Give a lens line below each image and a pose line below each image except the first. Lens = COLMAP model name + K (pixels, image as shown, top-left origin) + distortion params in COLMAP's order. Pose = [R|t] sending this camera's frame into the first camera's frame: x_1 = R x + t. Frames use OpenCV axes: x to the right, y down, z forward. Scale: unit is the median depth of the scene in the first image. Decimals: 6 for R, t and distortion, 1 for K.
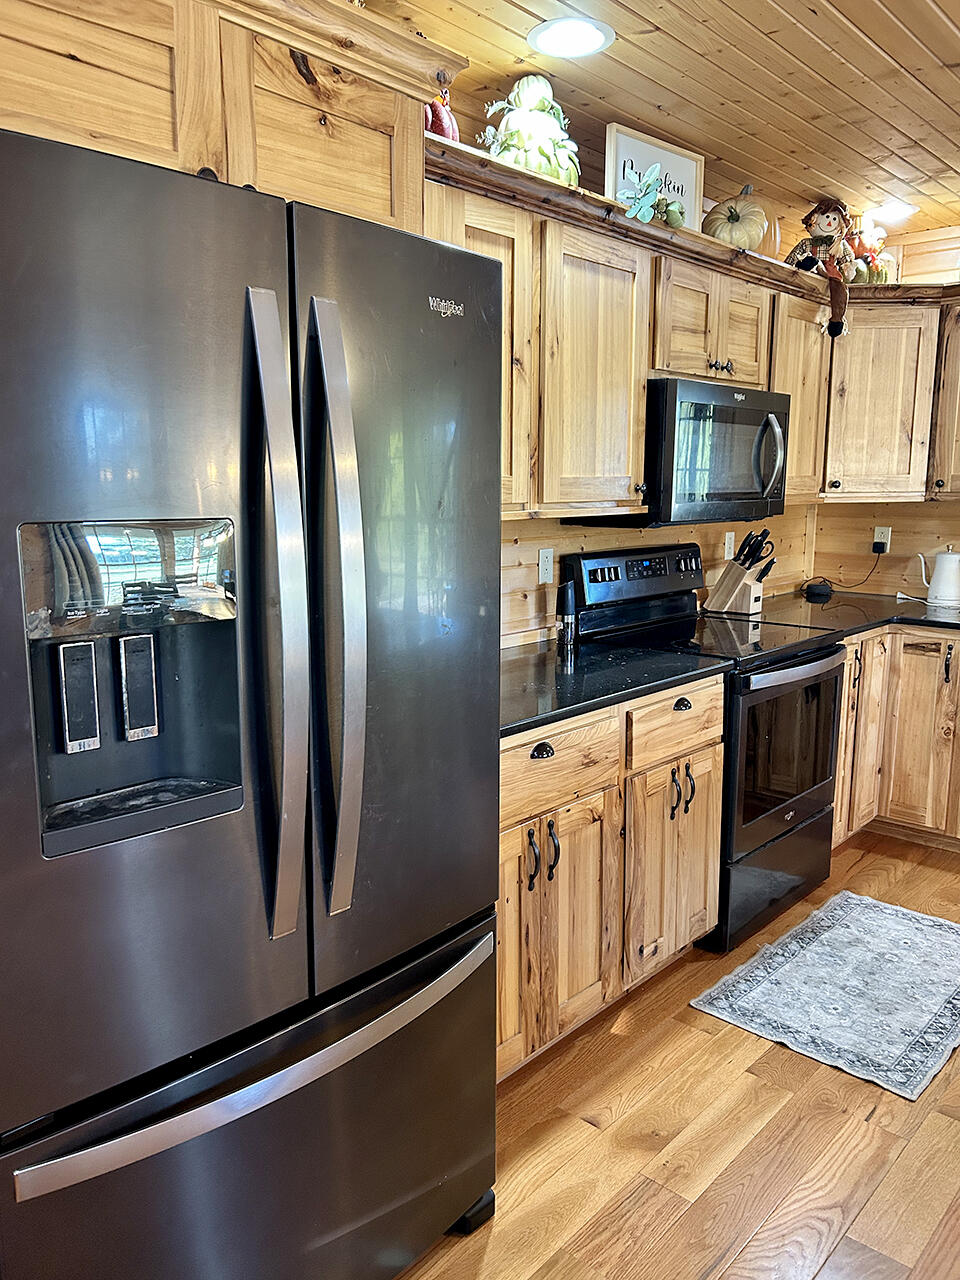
lens RADIAL K [[973.0, 0, 480.0], [0, 973.0, 640.0], [0, 0, 1]] dist [0.029744, -0.006763]
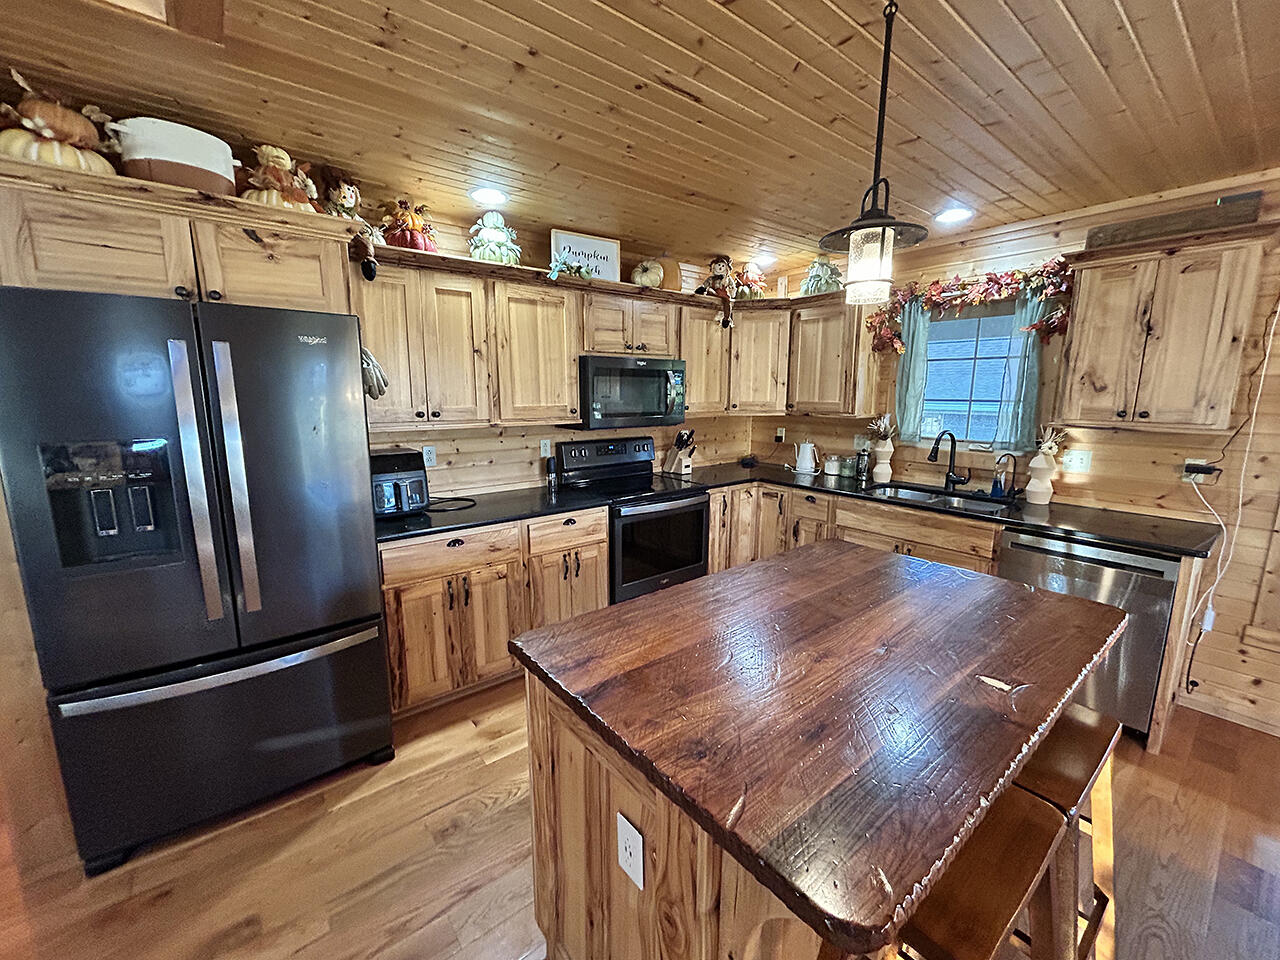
lens RADIAL K [[517.4, 0, 636.0], [0, 517.4, 479.1], [0, 0, 1]] dist [0.000378, 0.000292]
pose [[0.984750, 0.028838, -0.171568, 0.466638], [-0.027512, 0.999570, 0.010099, -0.031793], [0.171786, -0.005225, 0.985120, -0.010338]]
